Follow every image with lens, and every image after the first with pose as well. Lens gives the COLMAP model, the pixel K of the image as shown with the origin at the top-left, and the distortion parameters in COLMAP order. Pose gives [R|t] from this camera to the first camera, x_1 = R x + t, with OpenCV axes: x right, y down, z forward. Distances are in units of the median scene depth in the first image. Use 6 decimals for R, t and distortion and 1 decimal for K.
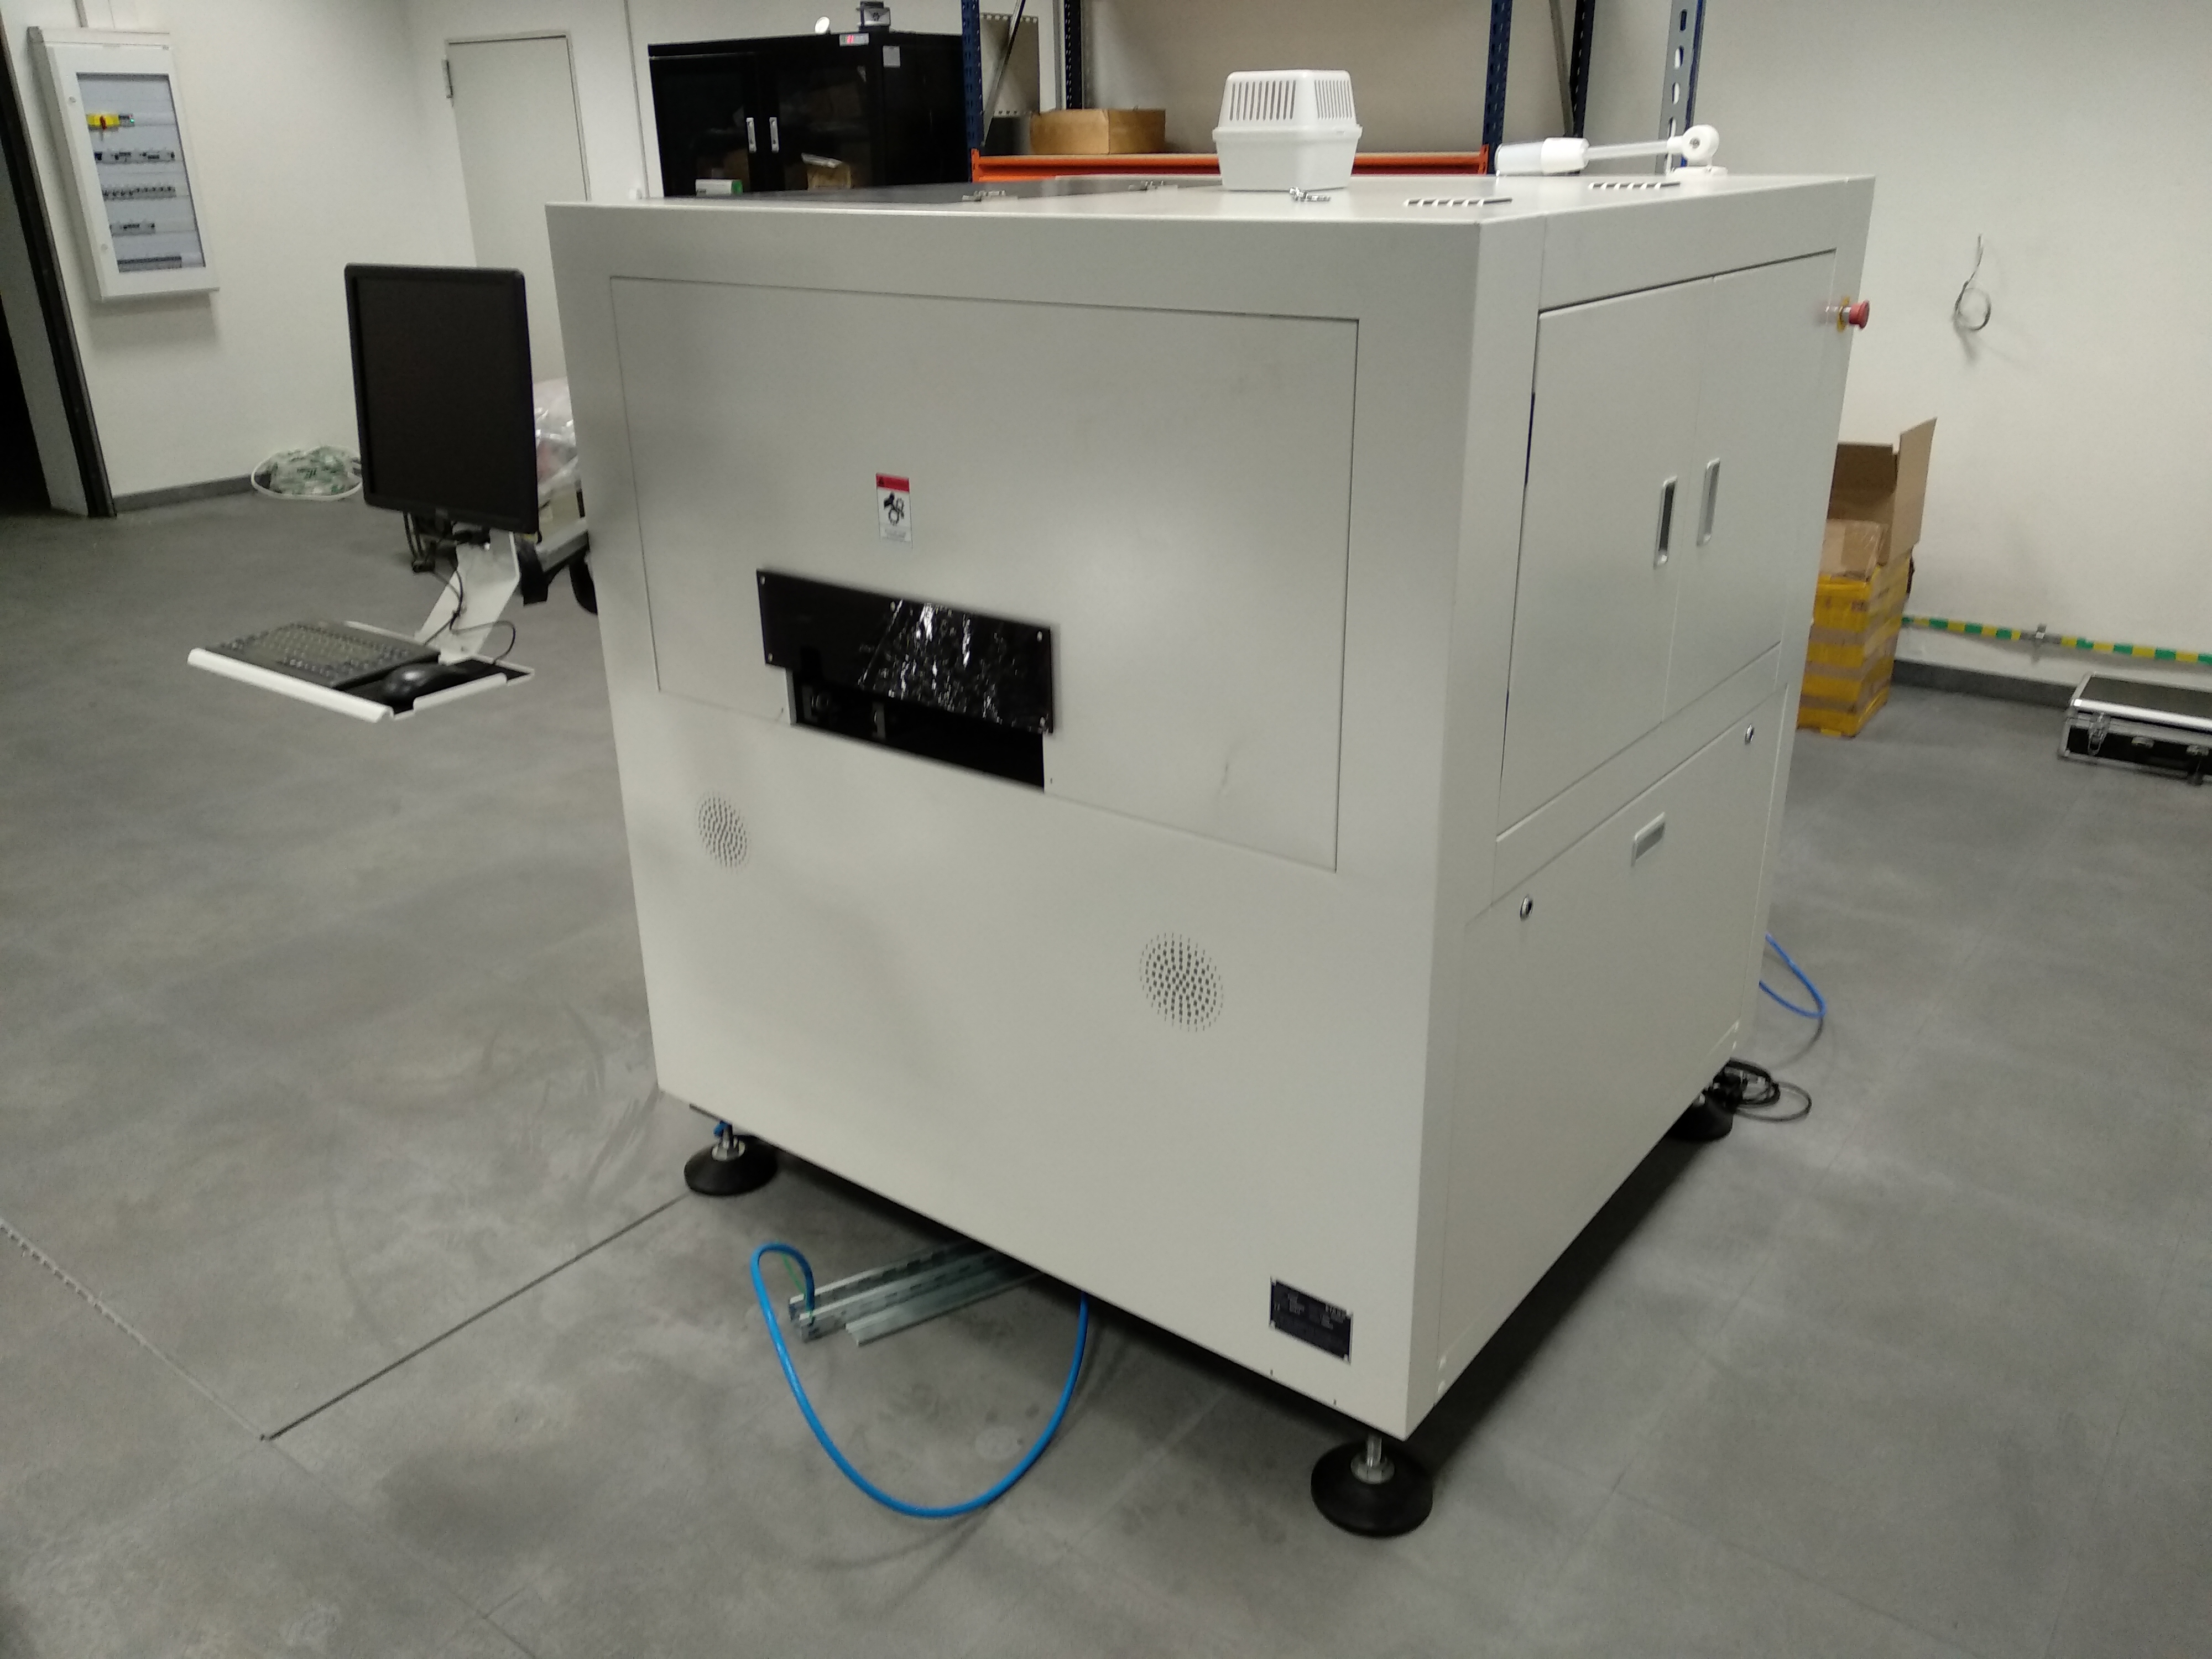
lens RADIAL K [[1727.6, 0, 1106.0], [0, 1727.6, 829.5], [0, 0, 1]] dist [0.075378, -0.111114]
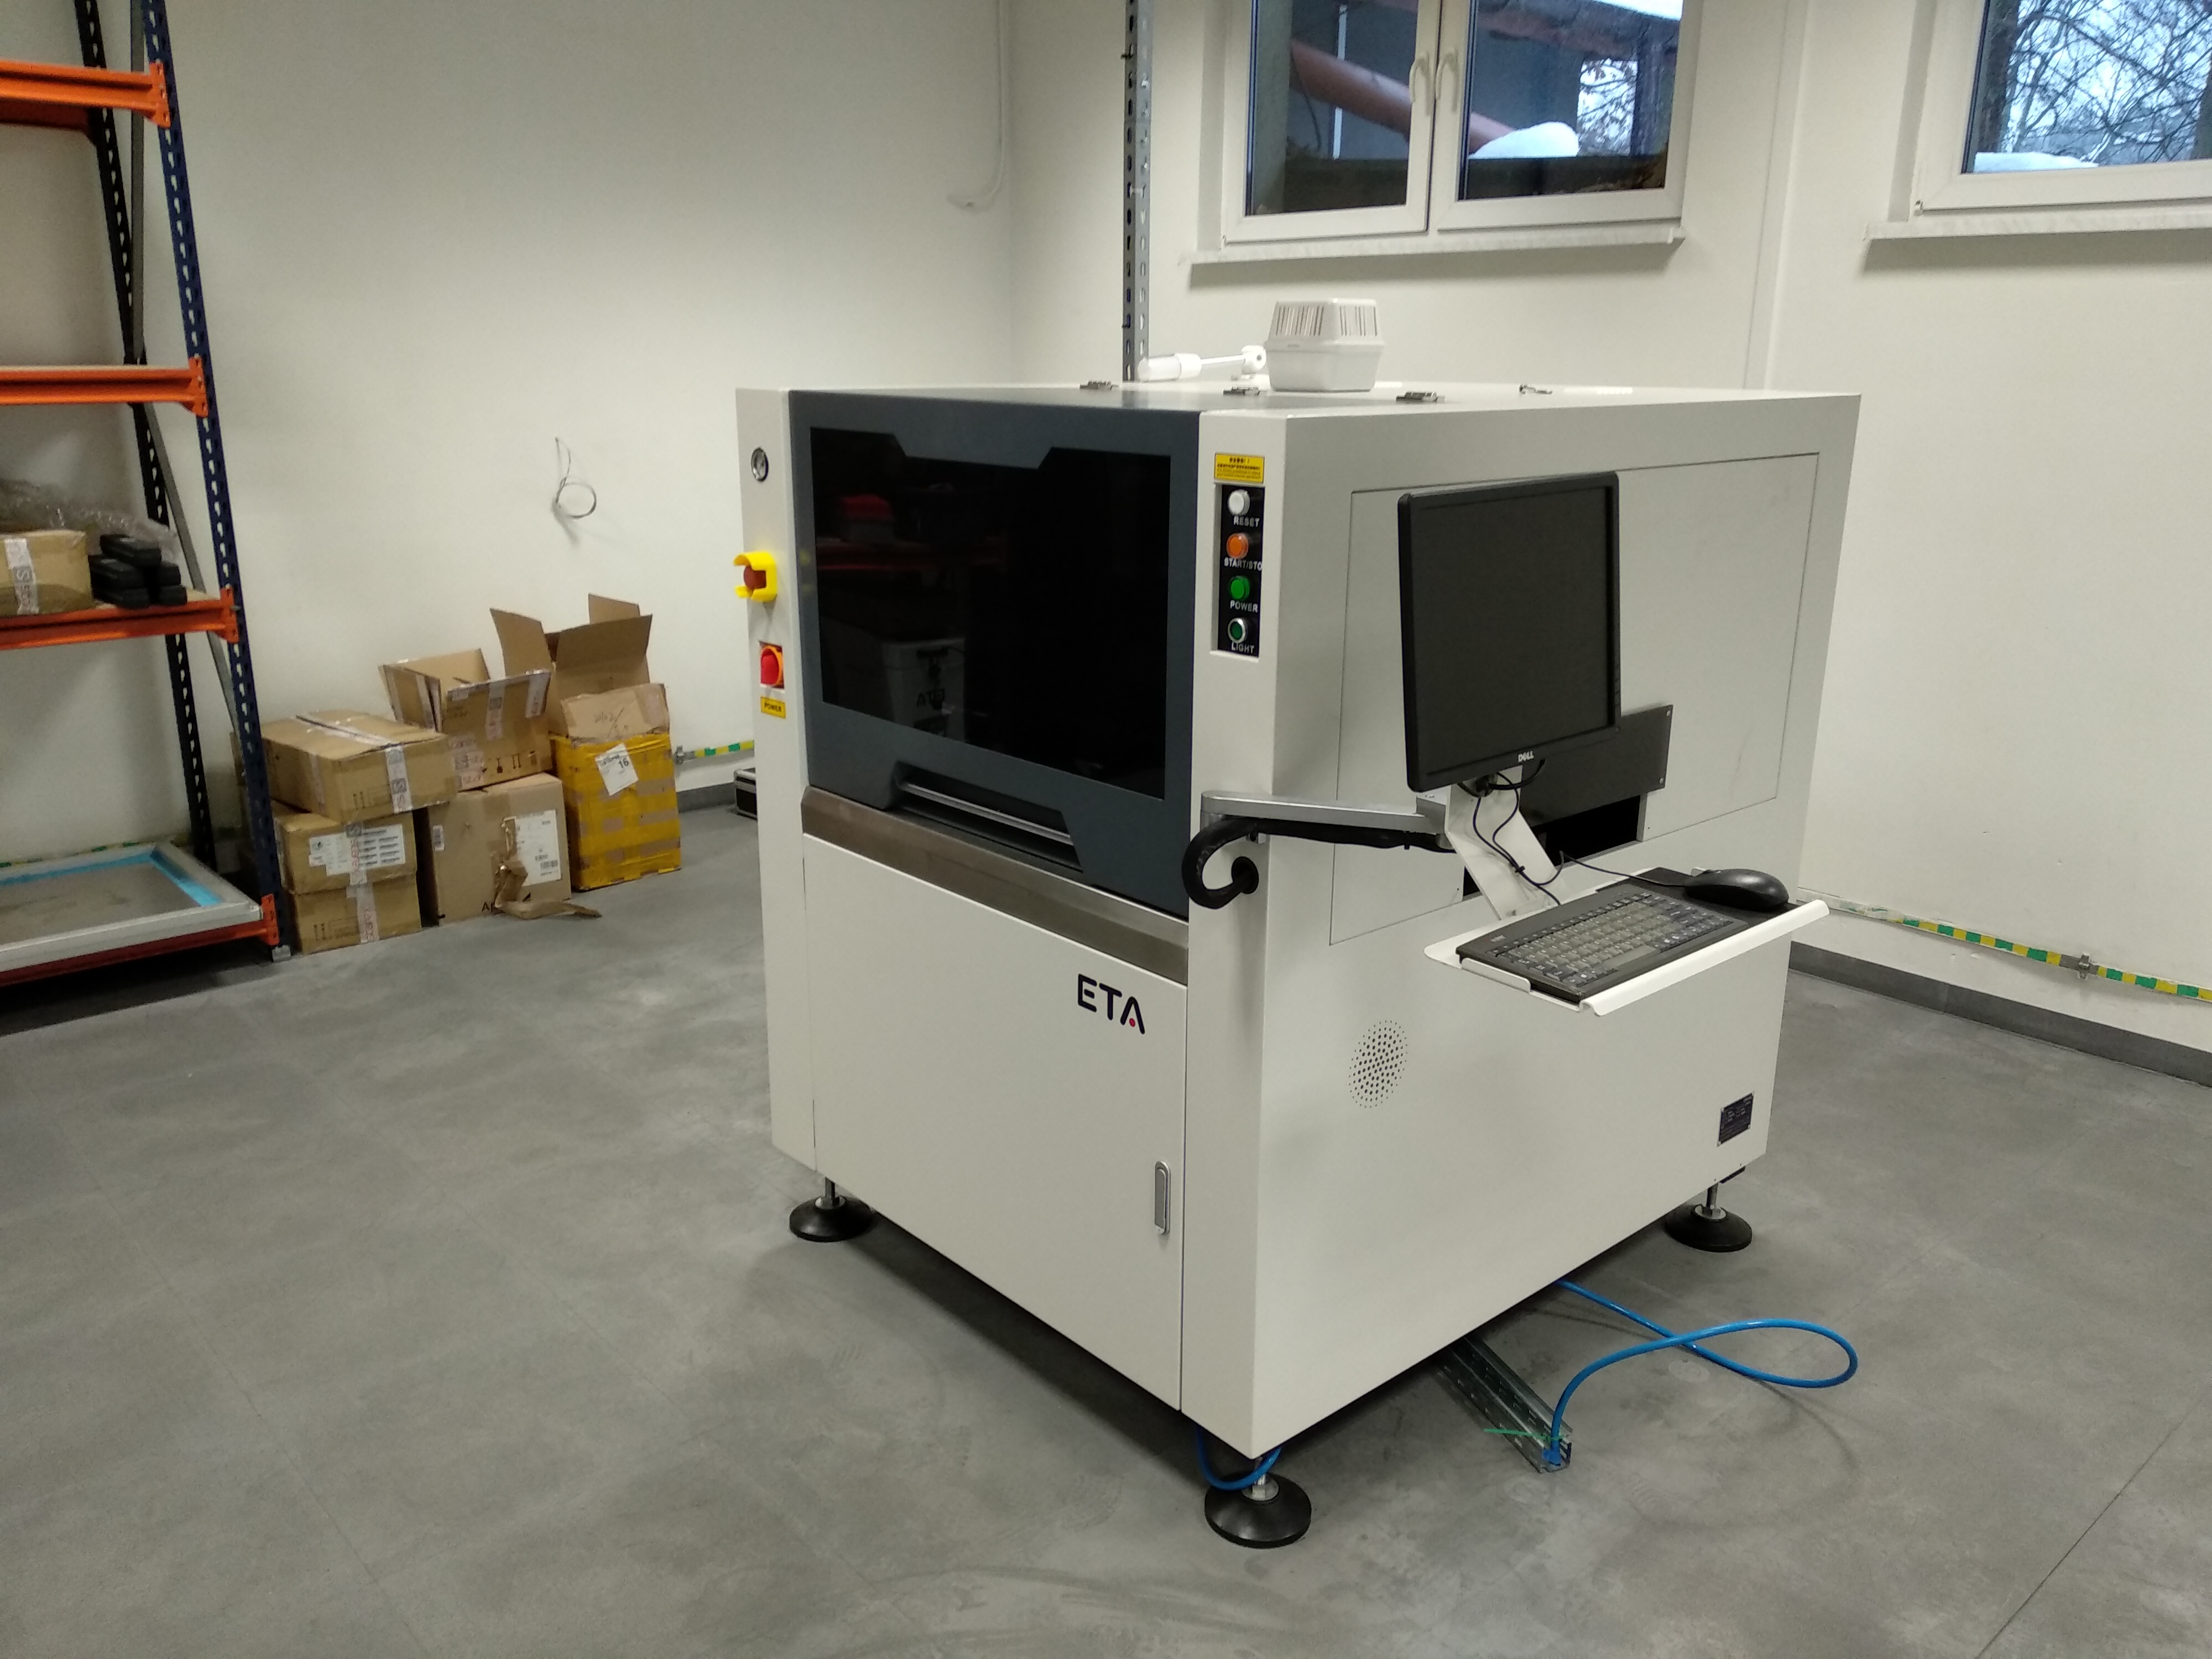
lens RADIAL K [[1691.8, 0, 1106.0], [0, 1691.8, 829.5], [0, 0, 1]] dist [0.083073, -0.117913]
pose [[0.183550, -0.253681, 0.949713, -0.981966], [0.356190, 0.917636, 0.176272, -0.296387], [-0.916208, 0.305923, 0.258791, 0.782106]]
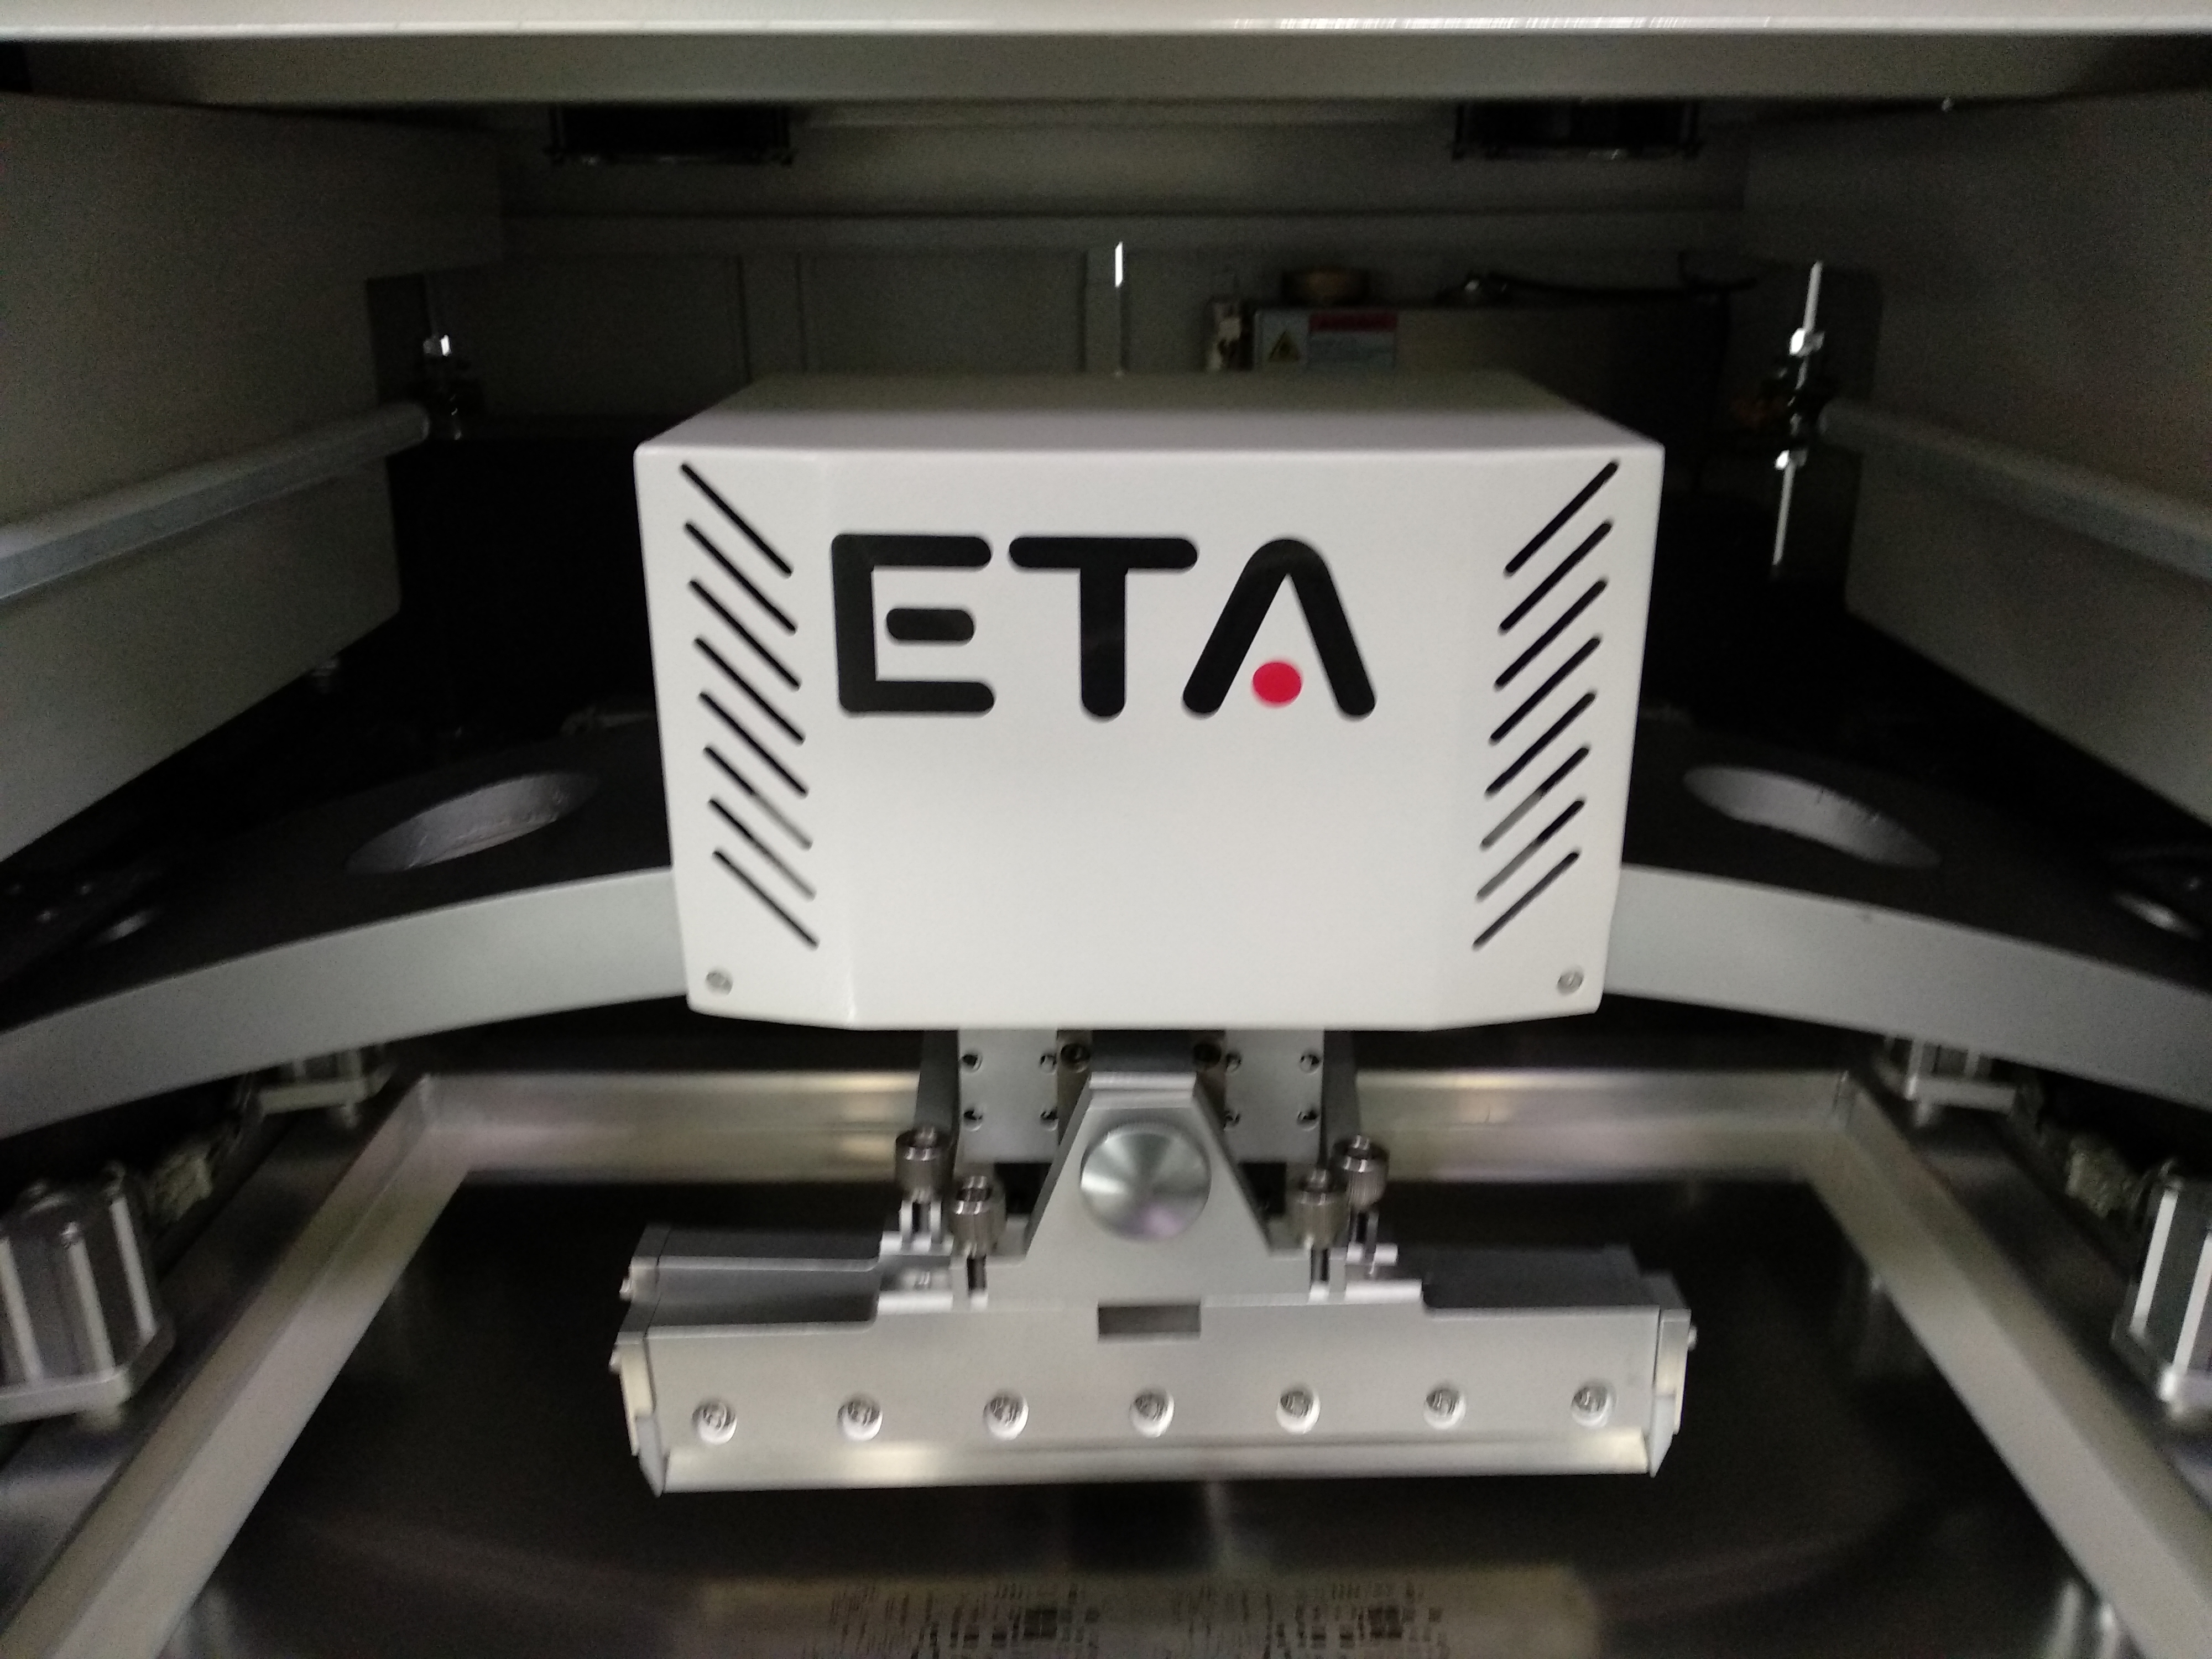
lens RADIAL K [[1727.6, 0, 1106.0], [0, 1727.6, 829.5], [0, 0, 1]] dist [0.075378, -0.111114]
pose [[-0.606056, -0.264859, 0.750030, -0.326646], [0.305399, 0.793181, 0.526873, -0.136661], [-0.734457, 0.548373, -0.399825, 1.098978]]
